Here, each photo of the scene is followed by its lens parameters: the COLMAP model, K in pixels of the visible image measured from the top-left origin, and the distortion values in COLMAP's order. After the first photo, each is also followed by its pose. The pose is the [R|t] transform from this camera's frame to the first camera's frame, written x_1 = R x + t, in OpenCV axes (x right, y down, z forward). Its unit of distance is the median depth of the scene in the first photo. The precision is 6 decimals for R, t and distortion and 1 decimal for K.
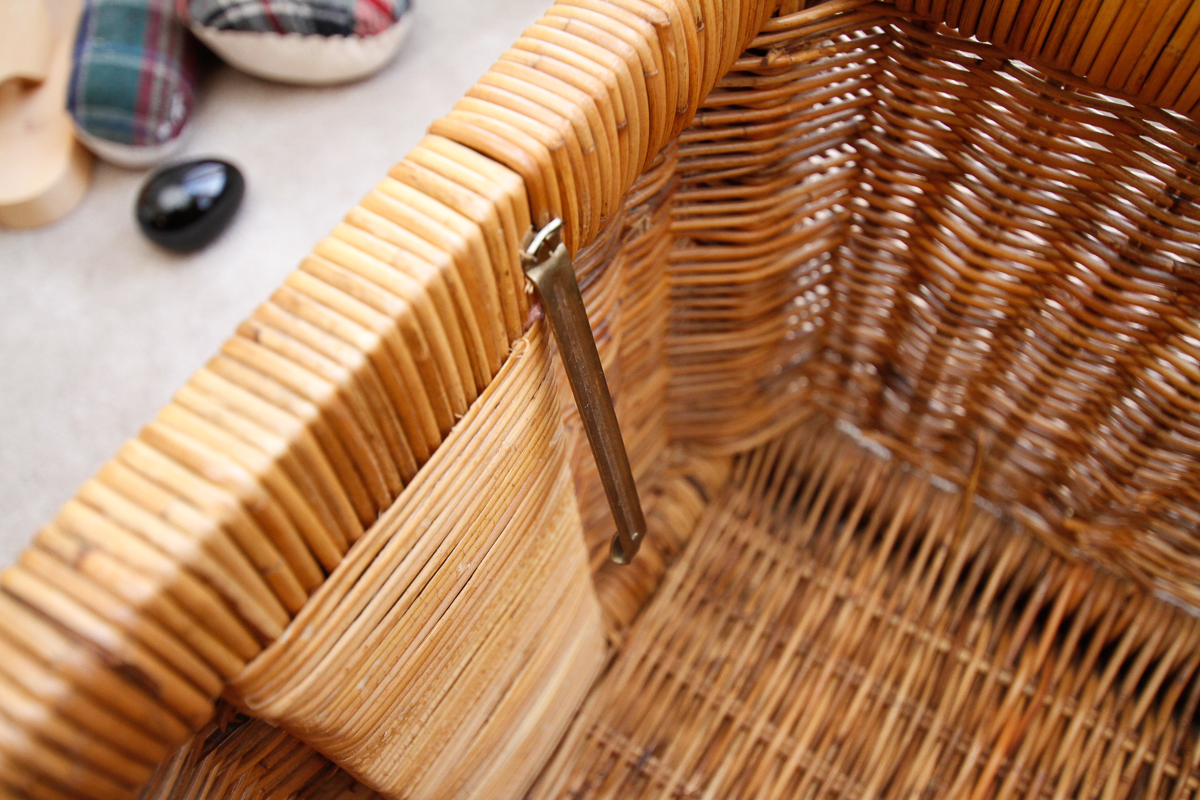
lens RADIAL K [[1076.4, 0, 656.7], [0, 1076.4, 438.3], [0, 0, 1]] dist [0.006938, 0.015739]
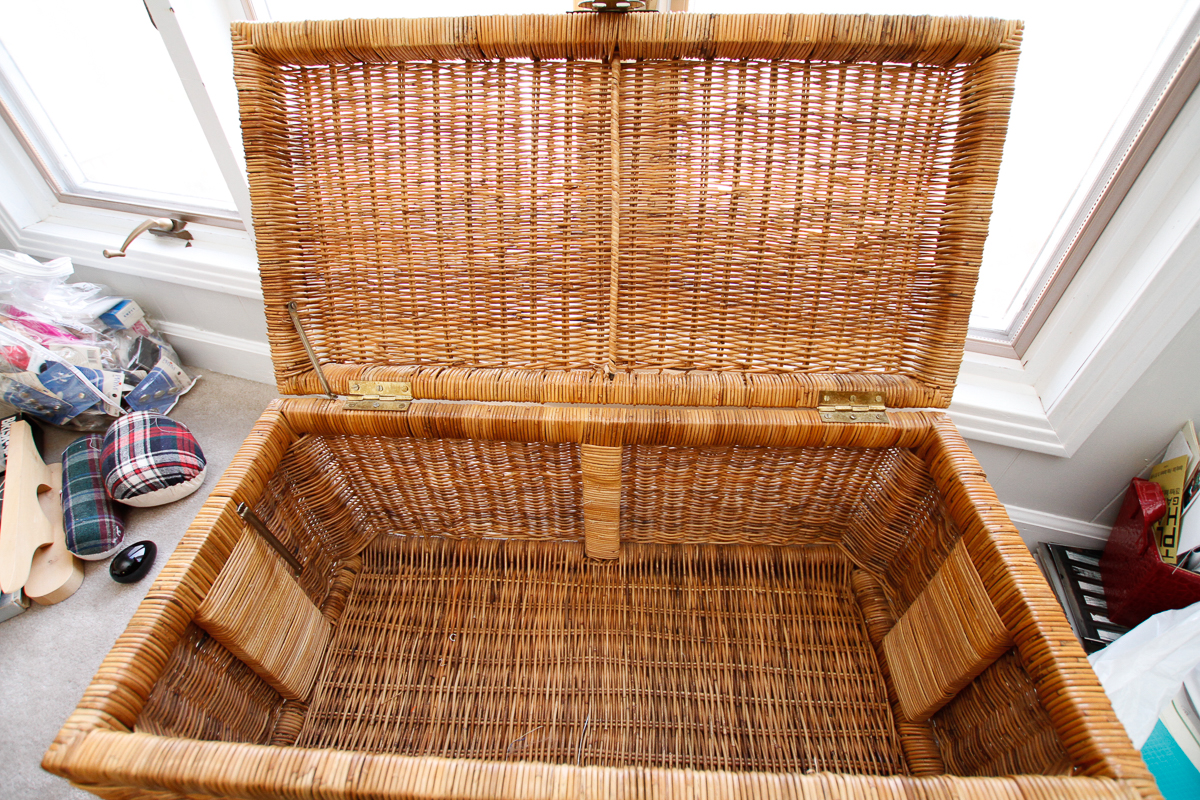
lens RADIAL K [[578.7, 0, 603.6], [0, 578.7, 429.1], [0, 0, 1]] dist [0.000298, -0.000132]
pose [[0.872937, -0.345254, 0.344647, 0.246824], [0.422671, 0.888033, -0.180963, 0.302676], [-0.243580, 0.303641, 0.921125, -0.872393]]
